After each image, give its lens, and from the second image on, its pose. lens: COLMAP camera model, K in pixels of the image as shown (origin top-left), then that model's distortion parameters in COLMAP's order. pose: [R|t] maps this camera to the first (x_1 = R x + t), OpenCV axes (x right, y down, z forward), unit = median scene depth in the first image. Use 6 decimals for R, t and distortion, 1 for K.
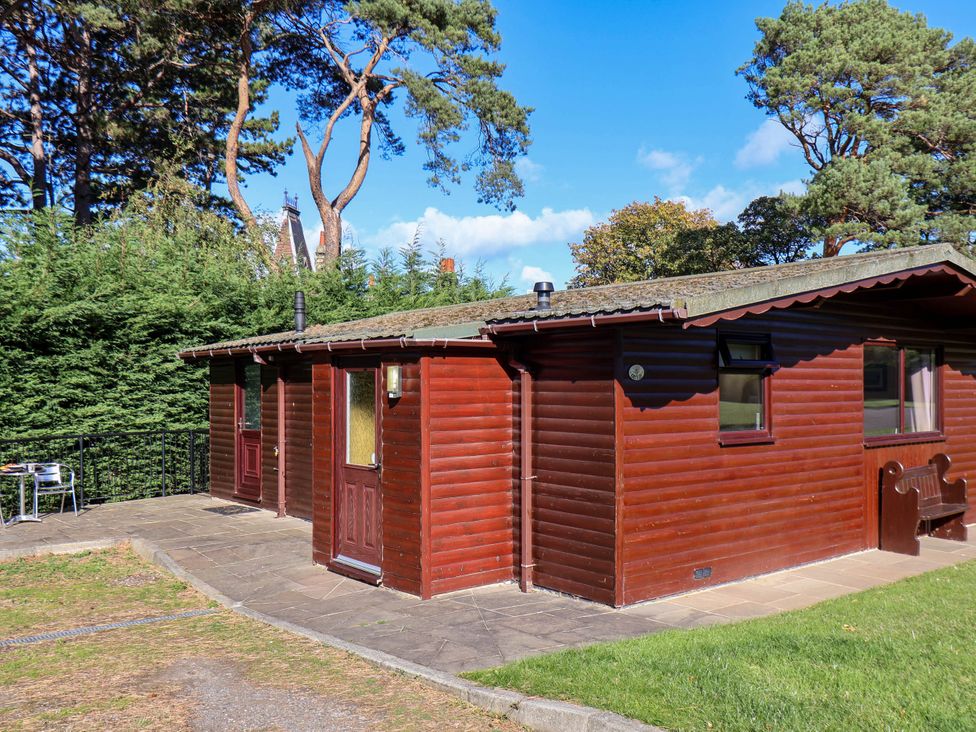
lens RADIAL K [[831.5, 0, 506.6], [0, 831.5, 390.9], [0, 0, 1]] dist [-0.012578, -0.005303]
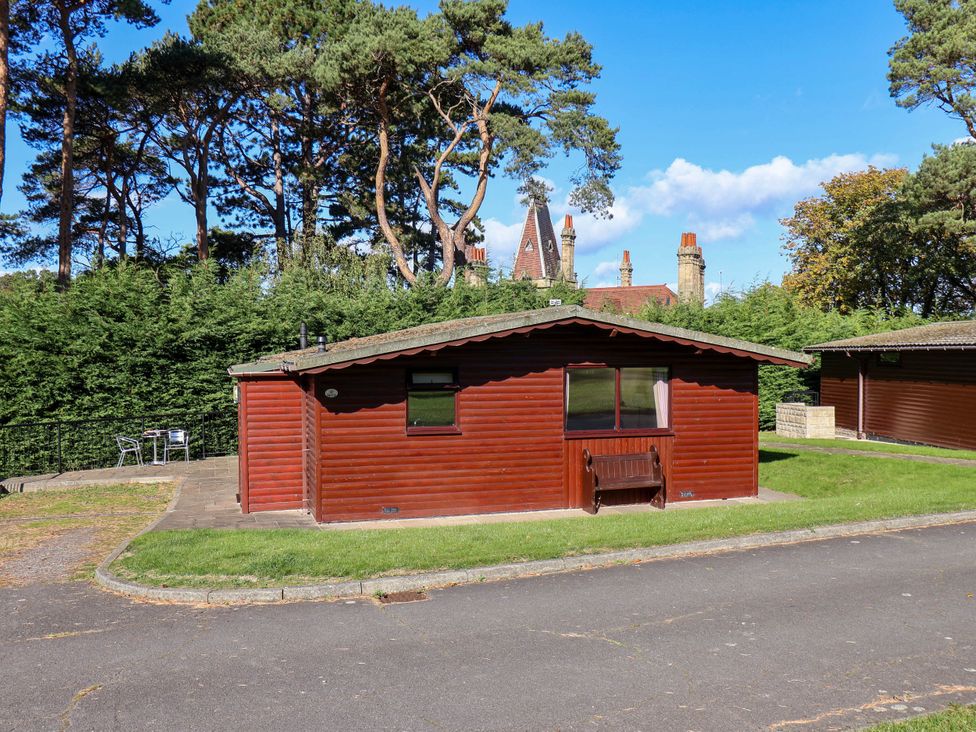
lens RADIAL K [[831.5, 0, 506.6], [0, 831.5, 390.9], [0, 0, 1]] dist [-0.012578, -0.005303]
pose [[0.936321, 0.014494, -0.350845, 0.608318], [-0.001045, 0.999258, 0.038491, -0.051556], [0.351143, -0.035674, 0.935642, -0.283949]]
